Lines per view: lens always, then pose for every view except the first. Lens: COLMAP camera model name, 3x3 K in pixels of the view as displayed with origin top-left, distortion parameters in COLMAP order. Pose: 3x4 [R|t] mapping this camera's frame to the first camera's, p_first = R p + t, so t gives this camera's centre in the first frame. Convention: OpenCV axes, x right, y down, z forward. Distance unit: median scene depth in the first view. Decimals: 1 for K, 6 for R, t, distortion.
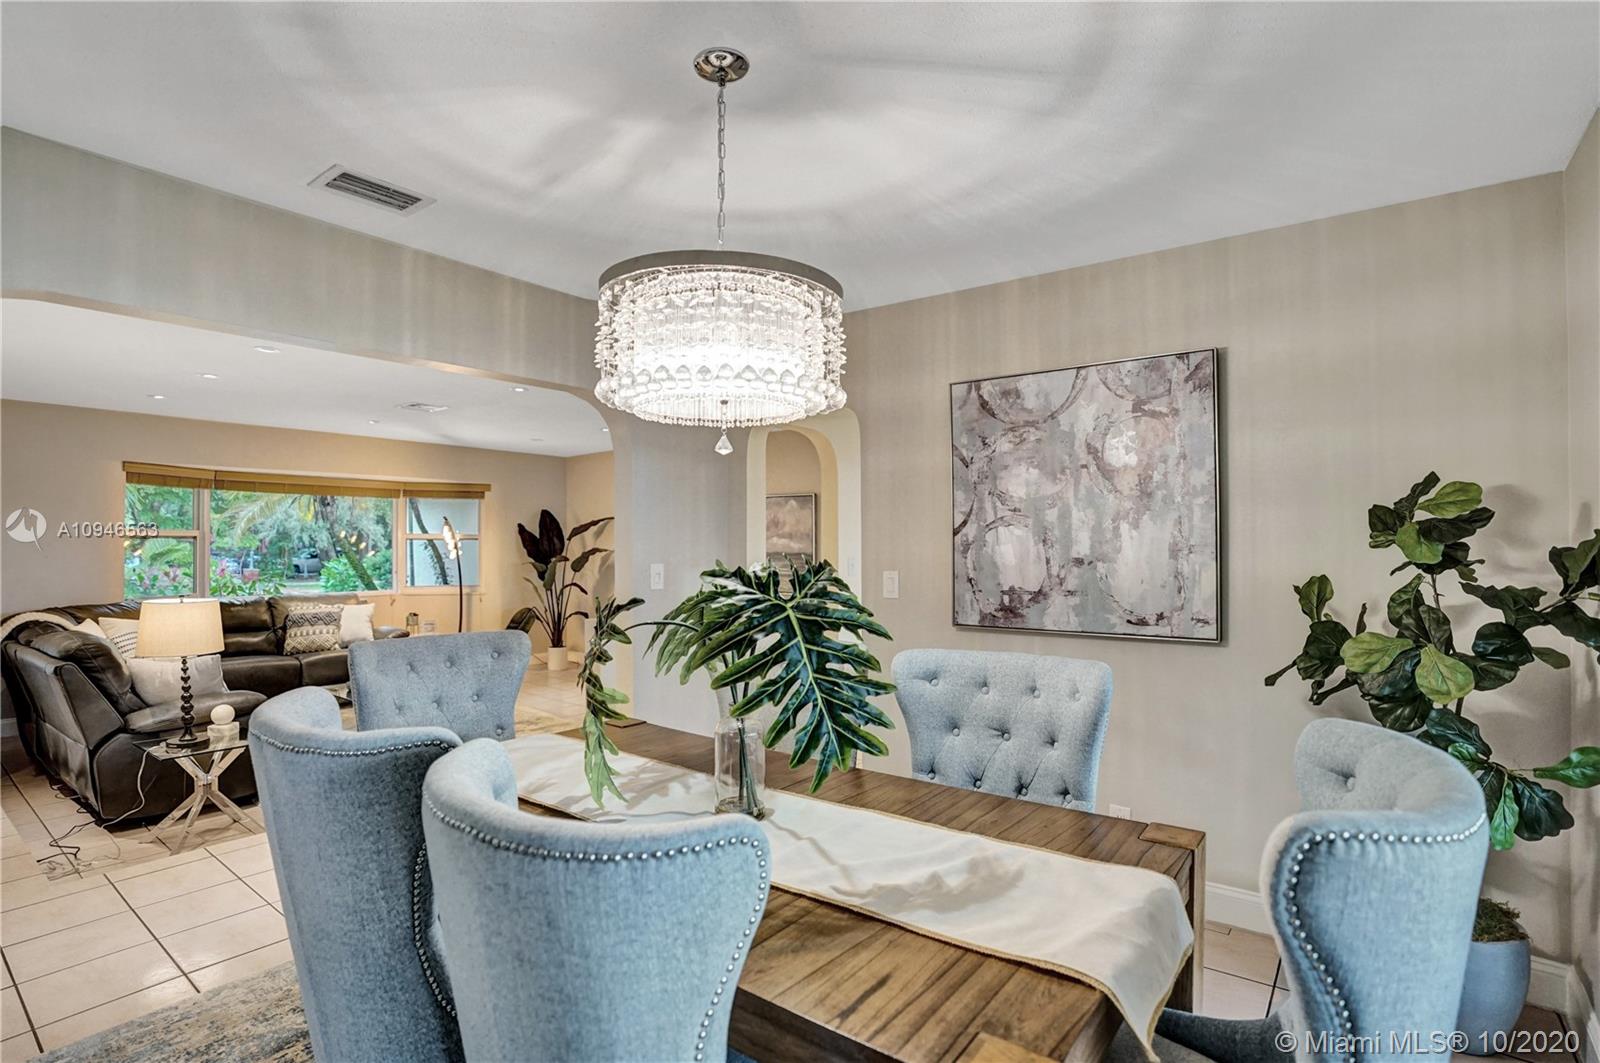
lens RADIAL K [[771.5, 0, 793.3], [0, 771.5, 532.7], [0, 0, 1]] dist [-0.039660, 0.002049]
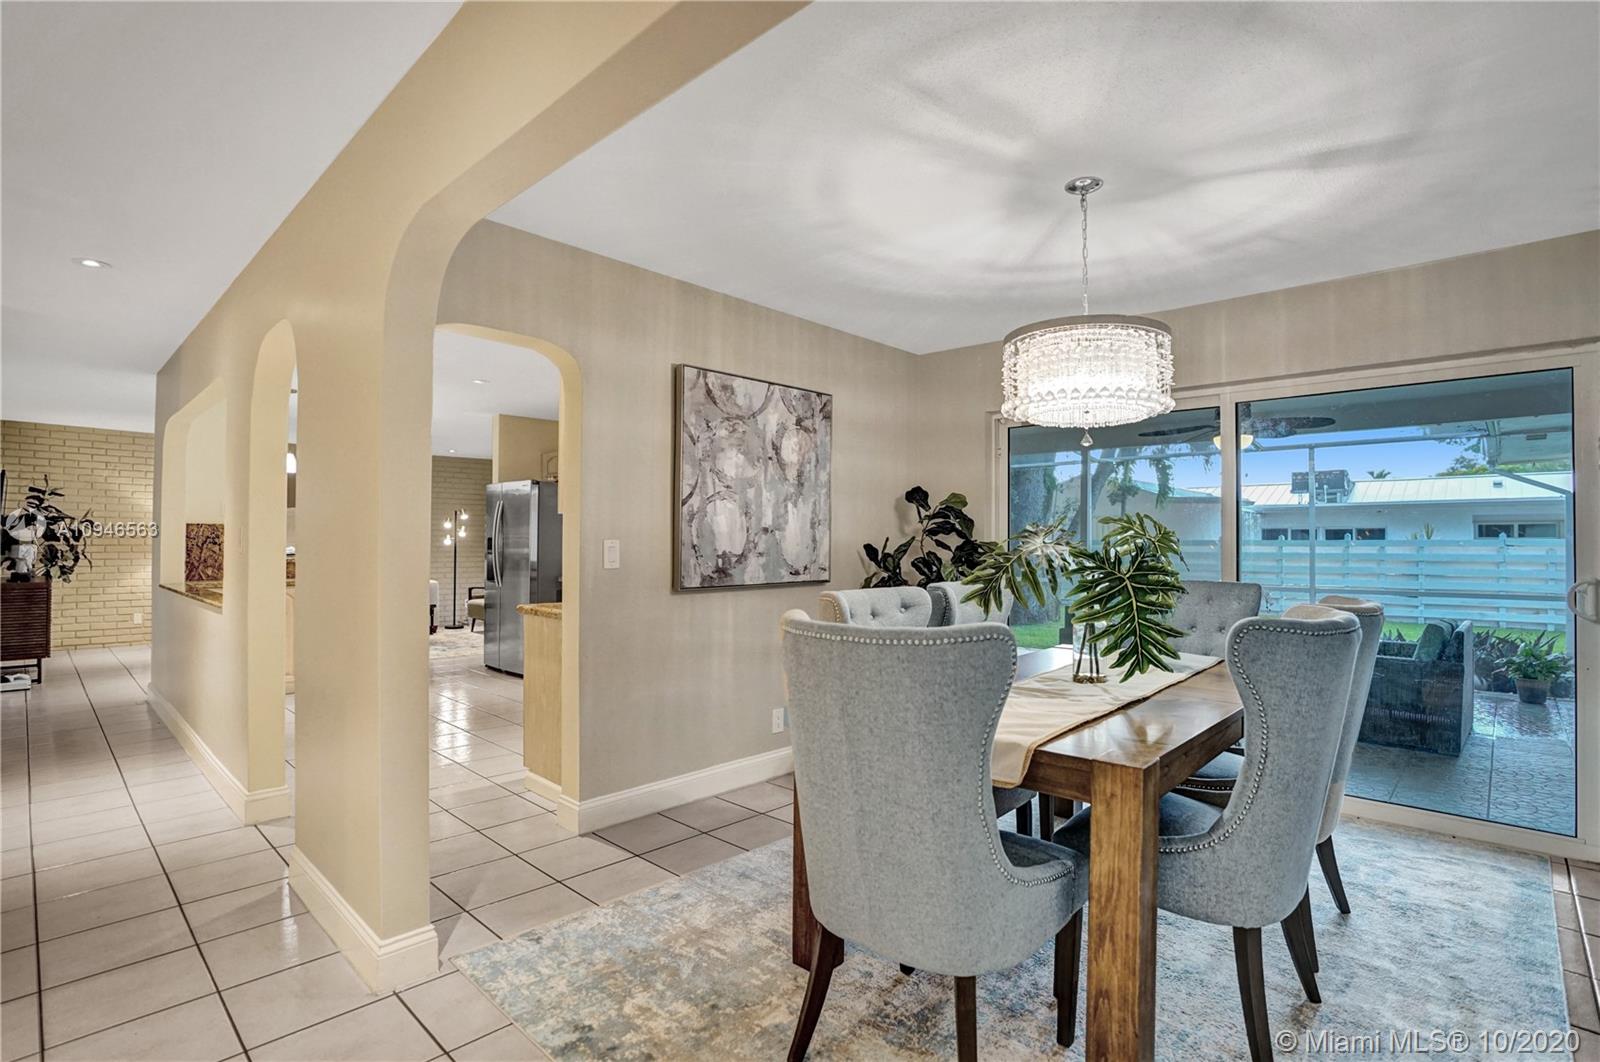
lens RADIAL K [[771.5, 0, 804.8], [0, 771.5, 517.6], [0, 0, 1]] dist [-0.039660, 0.002049]
pose [[0.102165, 0.035089, 0.994148, -0.899845], [-0.018817, 0.999267, -0.033336, 0.056583], [-0.994590, -0.015301, 0.102750, 0.770656]]
